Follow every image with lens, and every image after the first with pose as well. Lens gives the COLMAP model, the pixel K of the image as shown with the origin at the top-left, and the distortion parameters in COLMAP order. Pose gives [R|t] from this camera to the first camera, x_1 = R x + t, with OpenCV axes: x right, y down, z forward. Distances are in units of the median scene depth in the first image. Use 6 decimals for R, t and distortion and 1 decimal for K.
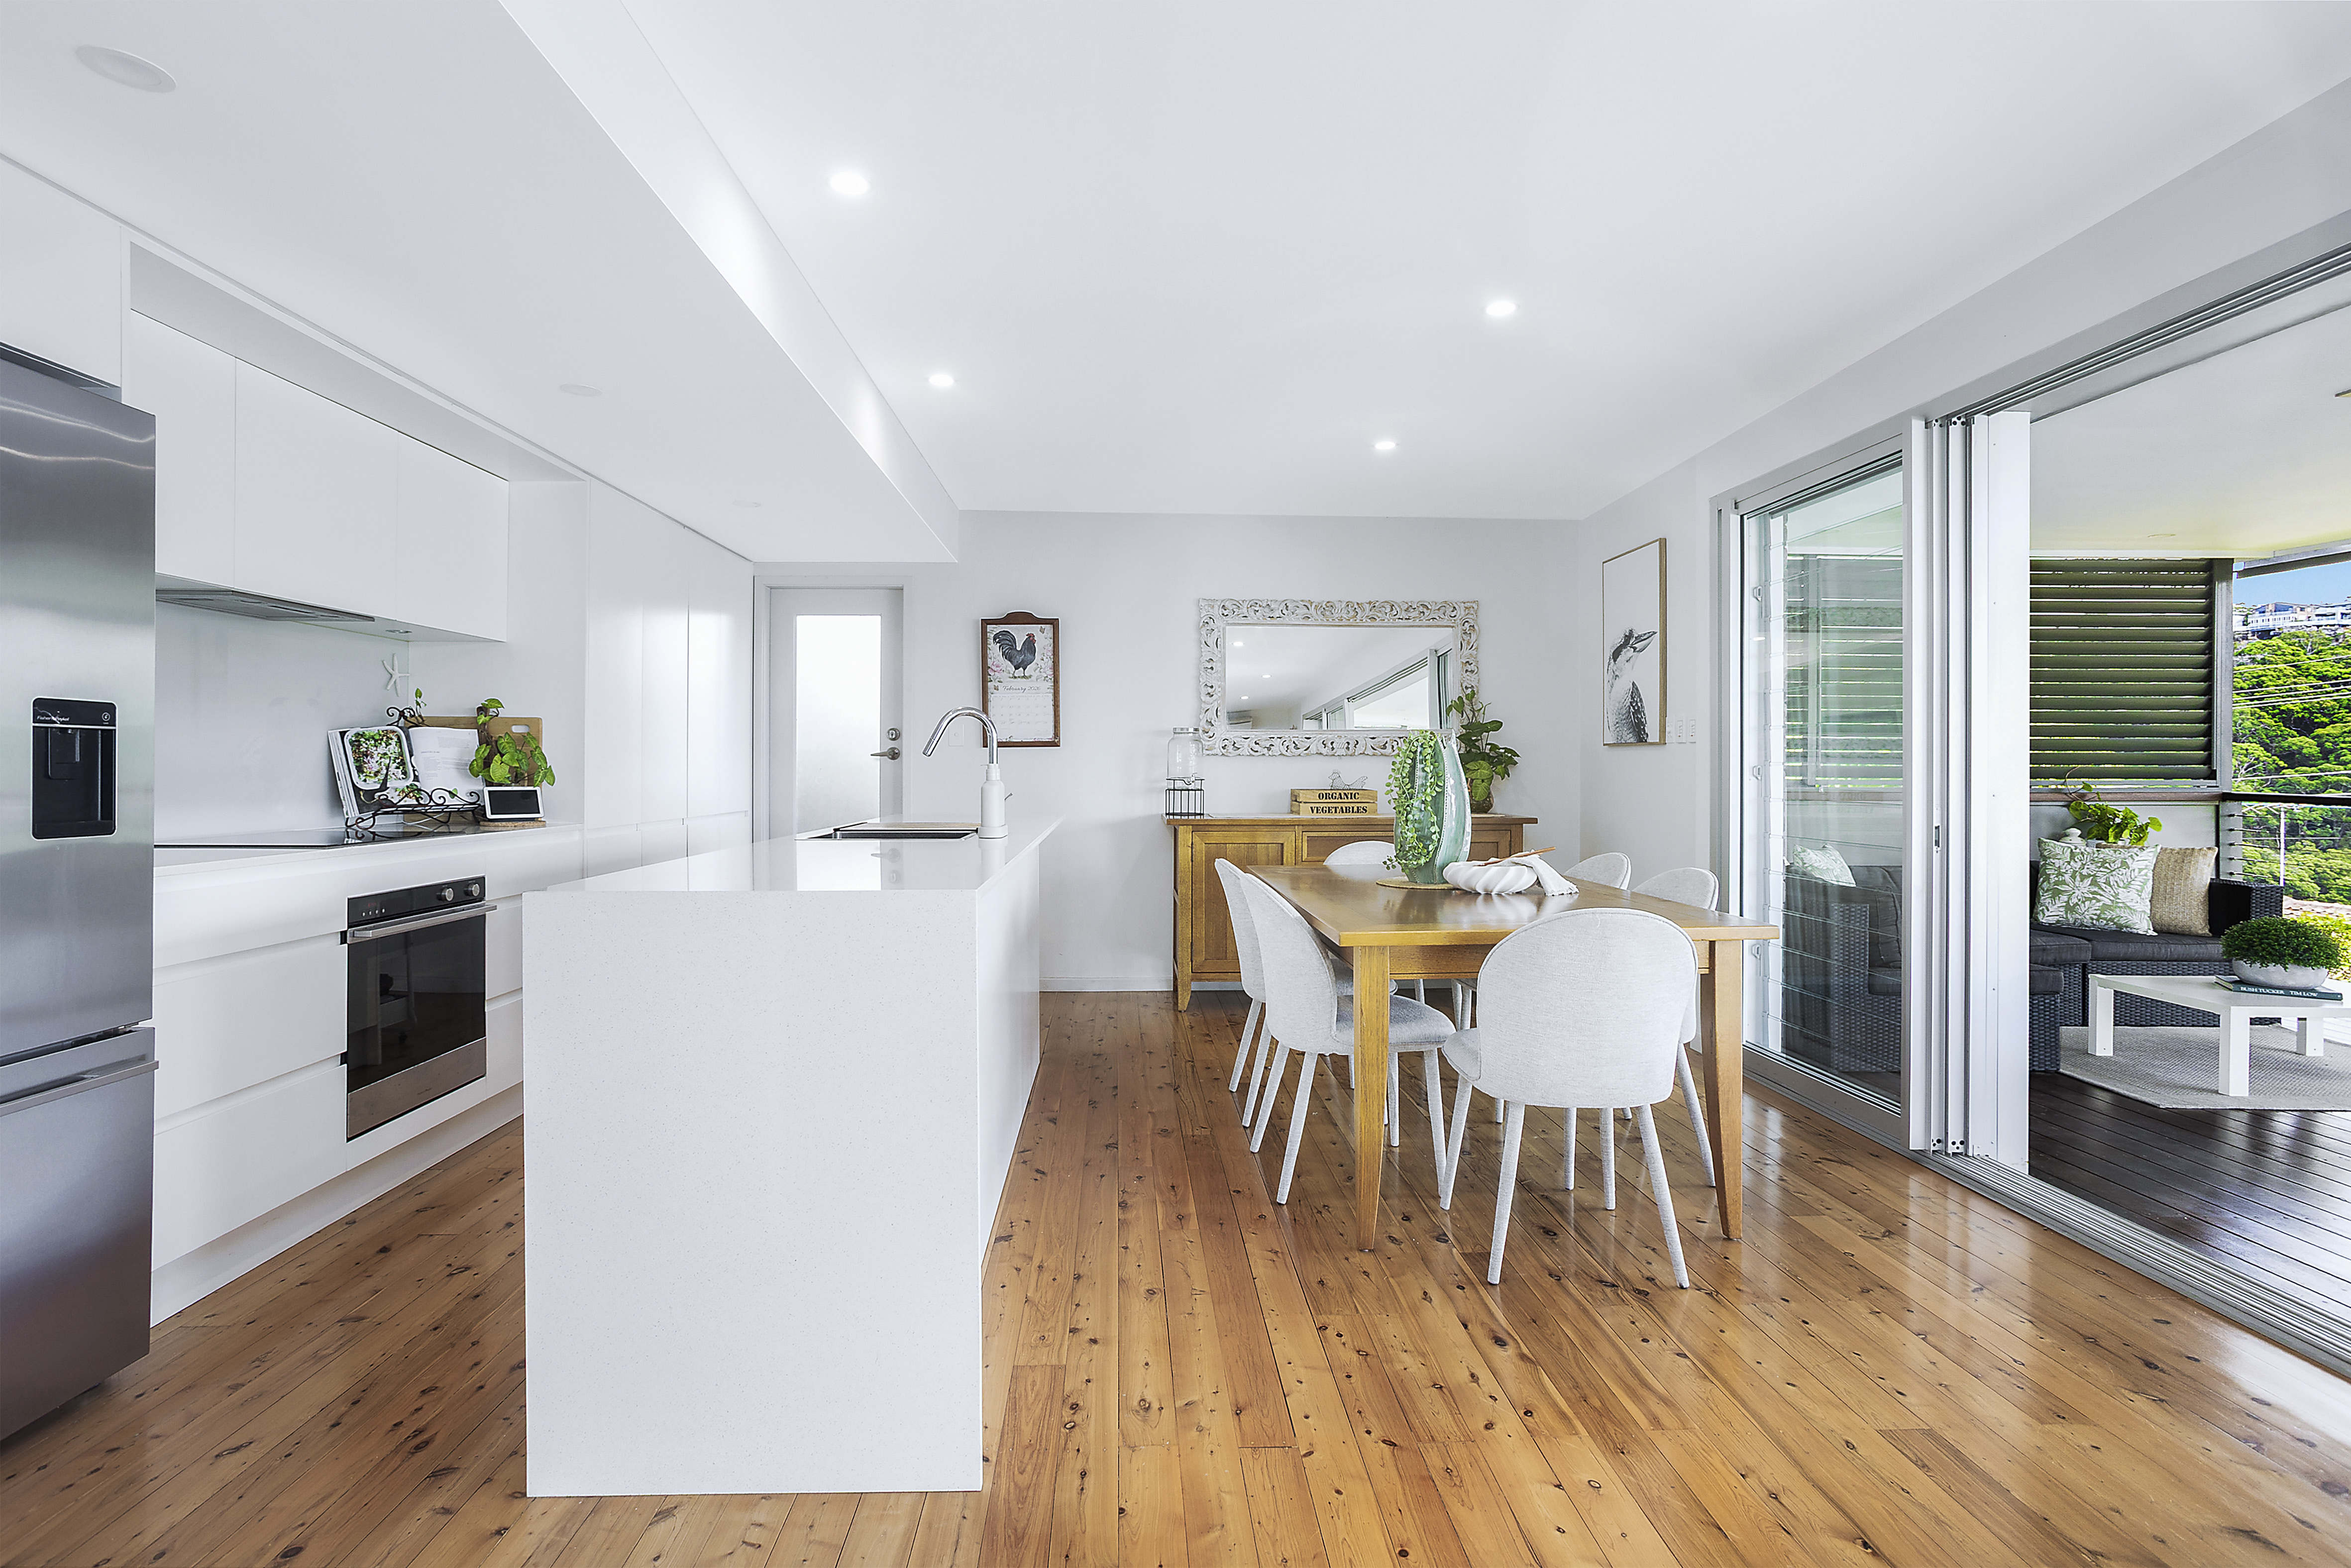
lens RADIAL K [[1116.6, 0, 1160.0], [0, 1116.6, 765.9], [0, 0, 1]] dist [-0.046907, 0.038093]
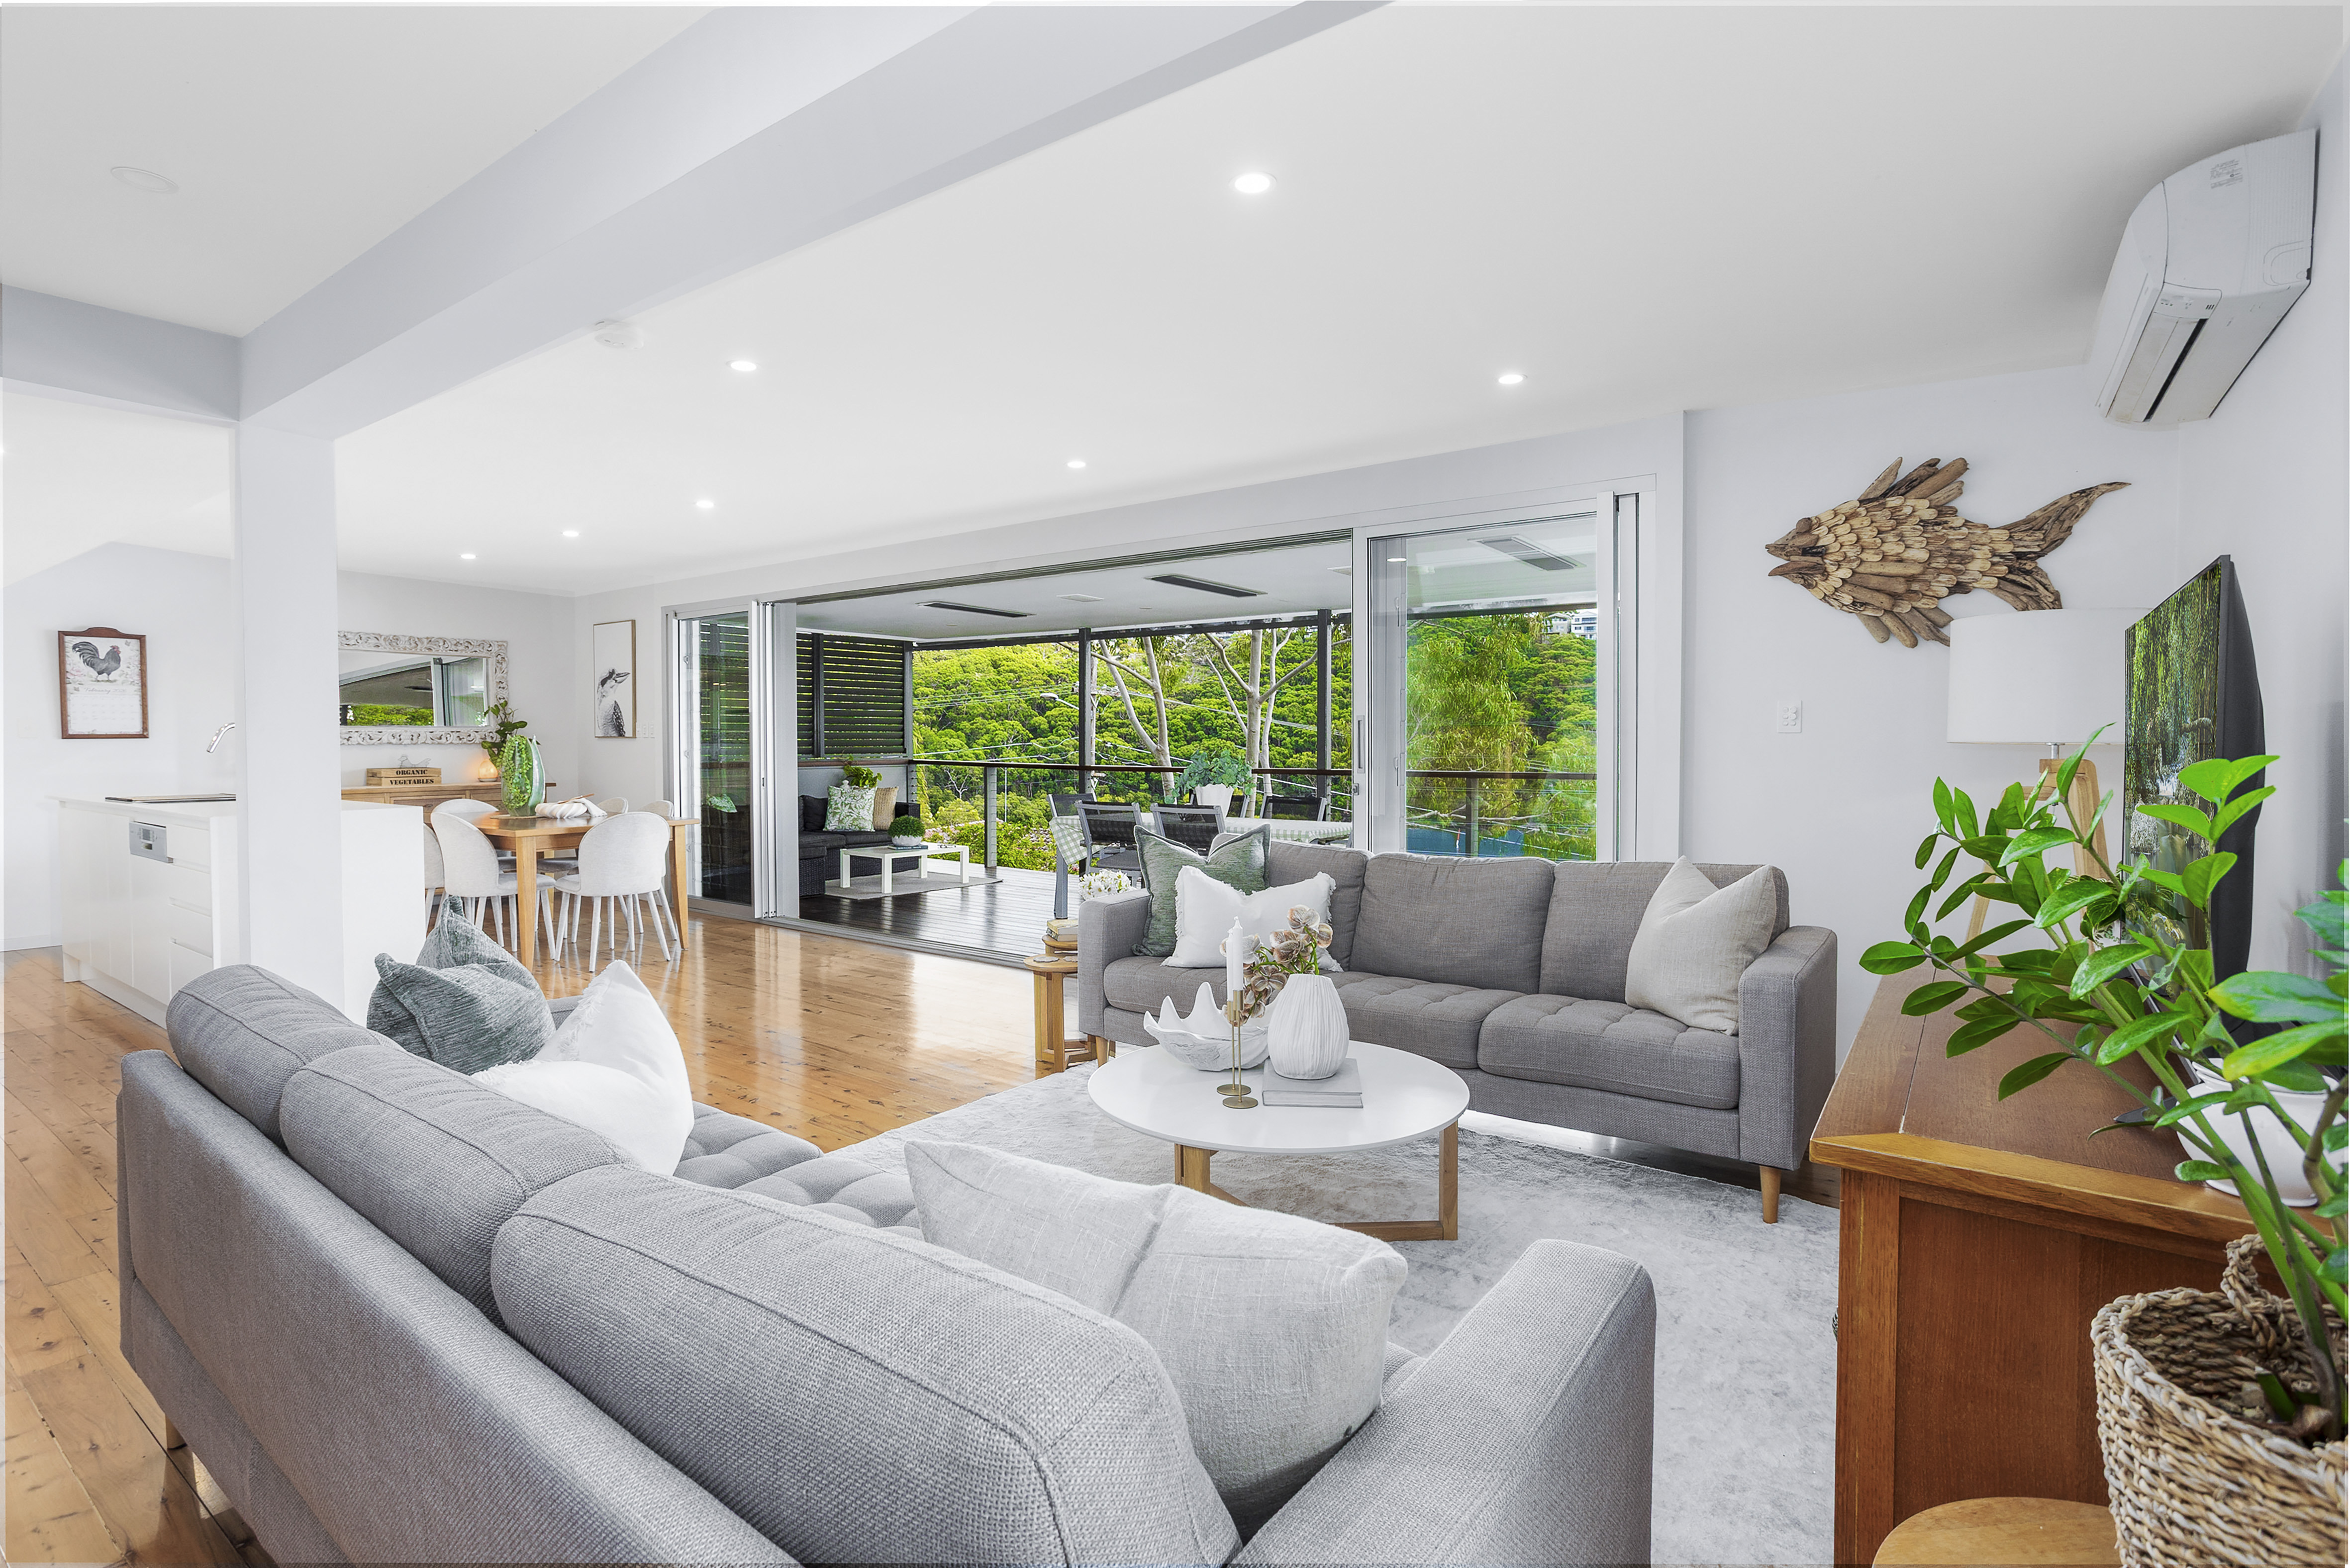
lens RADIAL K [[1116.0, 0, 1159.5], [0, 1116.0, 765.9], [0, 0, 1]] dist [-0.046907, 0.038093]
pose [[0.614624, -0.020622, 0.788551, -0.373757], [0.002477, 0.999704, 0.024213, -0.013706], [-0.788816, -0.012929, 0.614493, -0.655759]]
